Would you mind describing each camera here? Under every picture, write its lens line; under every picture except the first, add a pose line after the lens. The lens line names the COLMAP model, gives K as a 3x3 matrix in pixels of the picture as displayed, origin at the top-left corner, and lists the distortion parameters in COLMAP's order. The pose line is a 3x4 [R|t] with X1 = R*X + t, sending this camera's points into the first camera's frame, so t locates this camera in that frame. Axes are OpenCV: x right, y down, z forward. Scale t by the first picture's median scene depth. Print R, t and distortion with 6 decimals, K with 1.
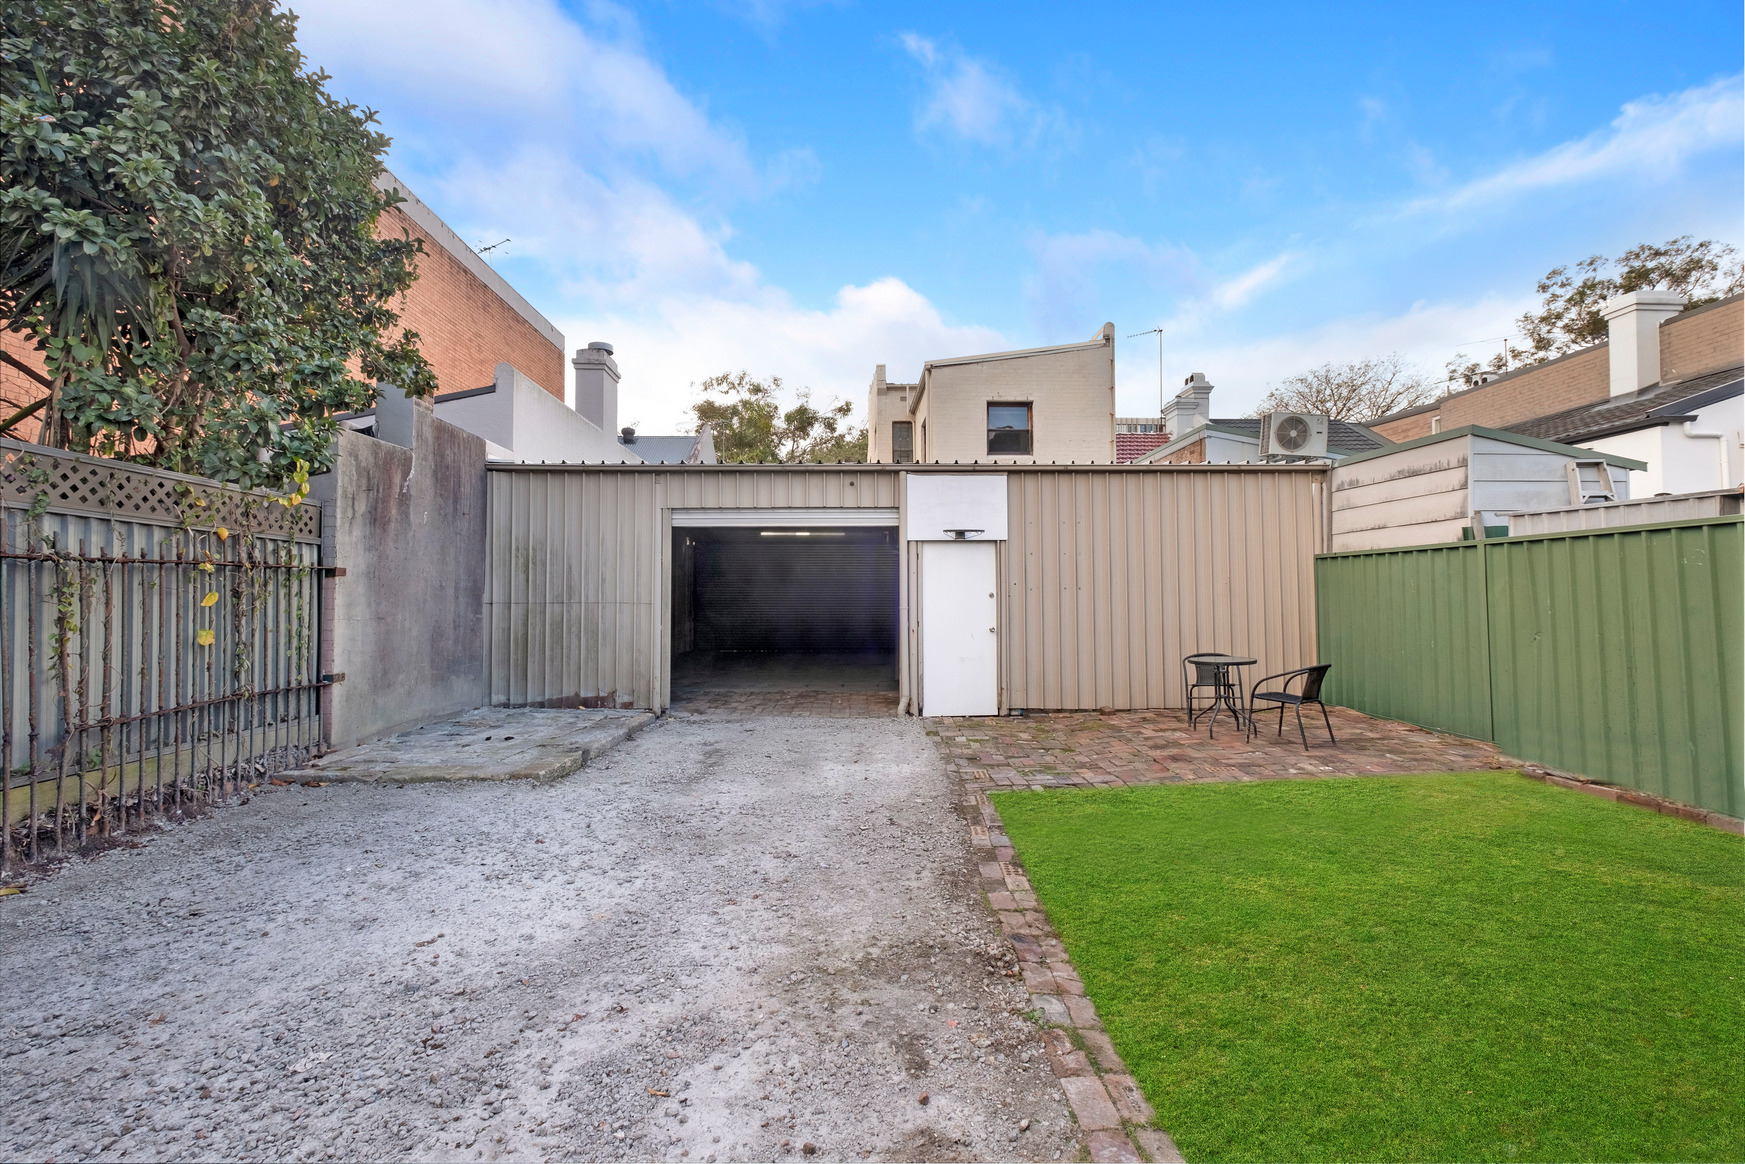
lens RADIAL K [[760.3, 0, 868.8], [0, 760.3, 582.8], [0, 0, 1]] dist [0.001451, -0.000072]
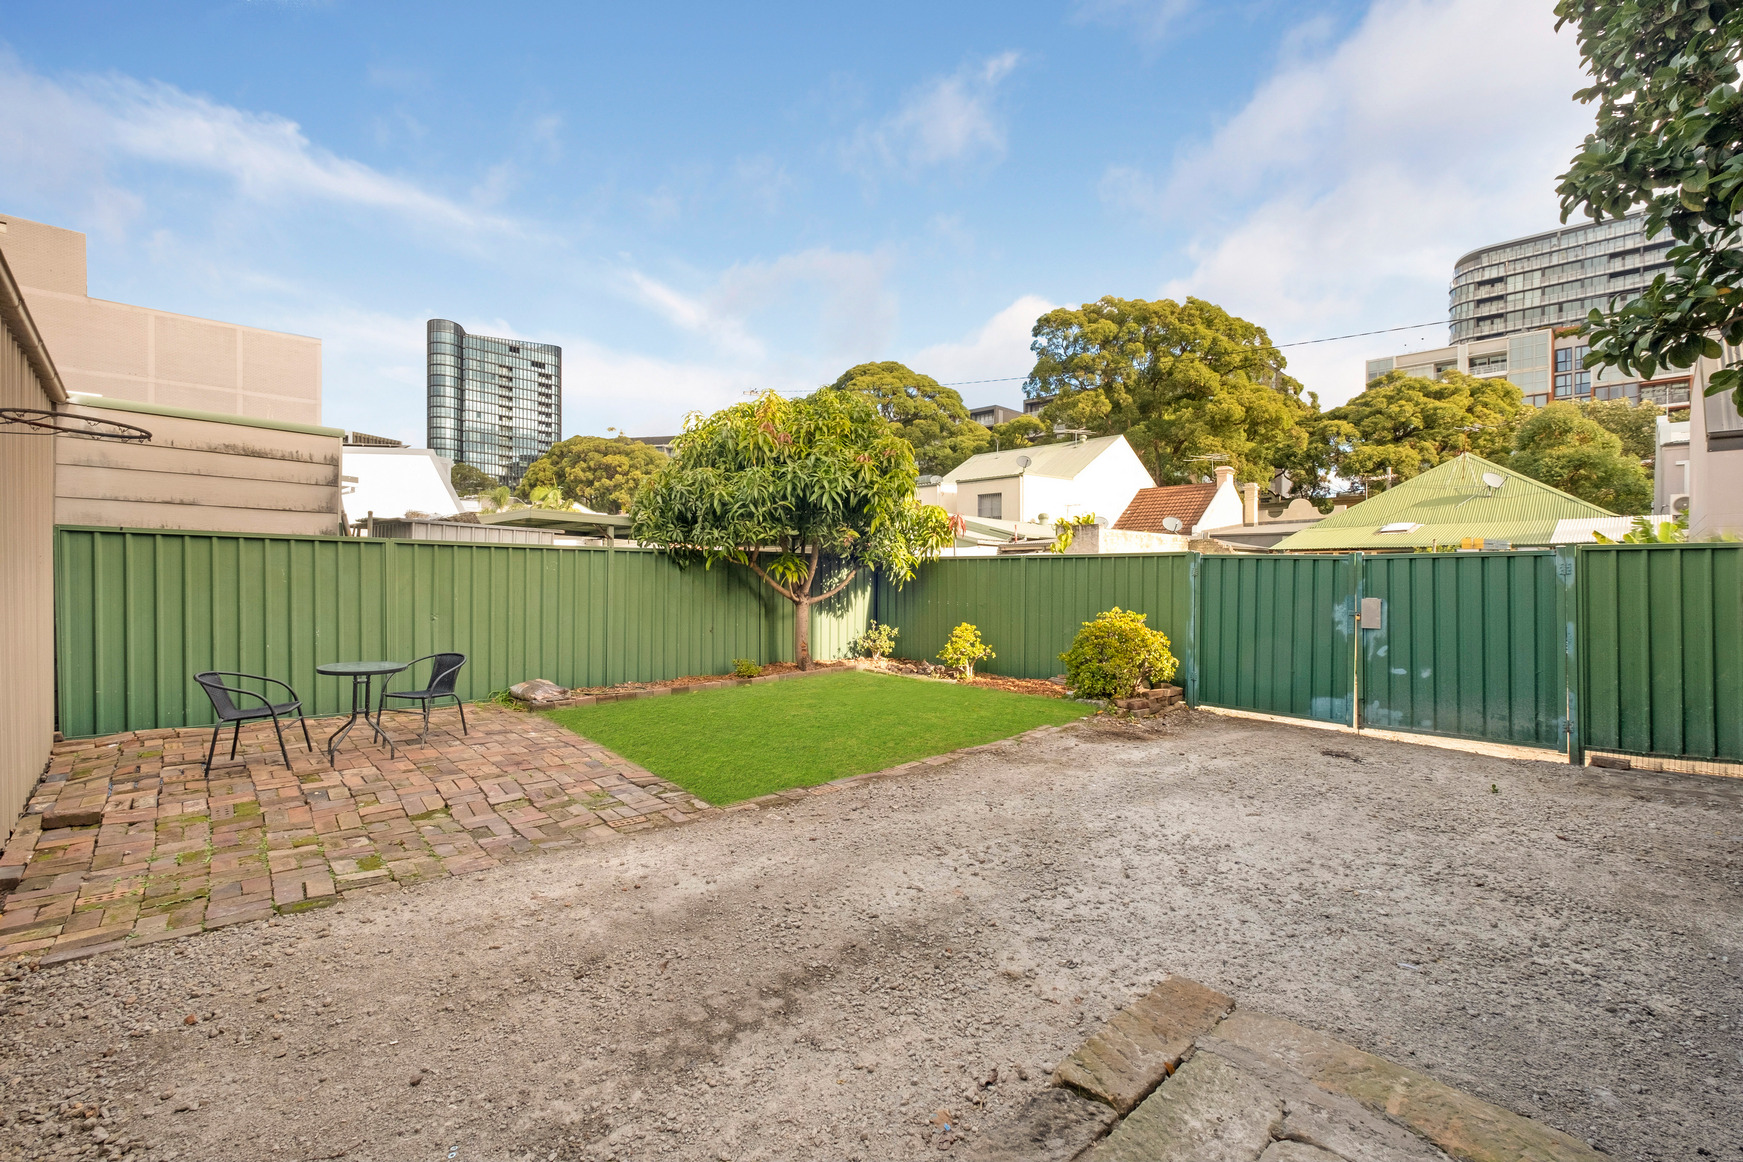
lens RADIAL K [[759.4, 0, 865.8], [0, 759.4, 576.0], [0, 0, 1]] dist [0.001451, -0.000072]
pose [[-0.680108, -0.003392, 0.733104, -0.915242], [-0.022604, 0.999611, -0.016345, 0.001847], [-0.732763, -0.027688, -0.679920, 2.076354]]
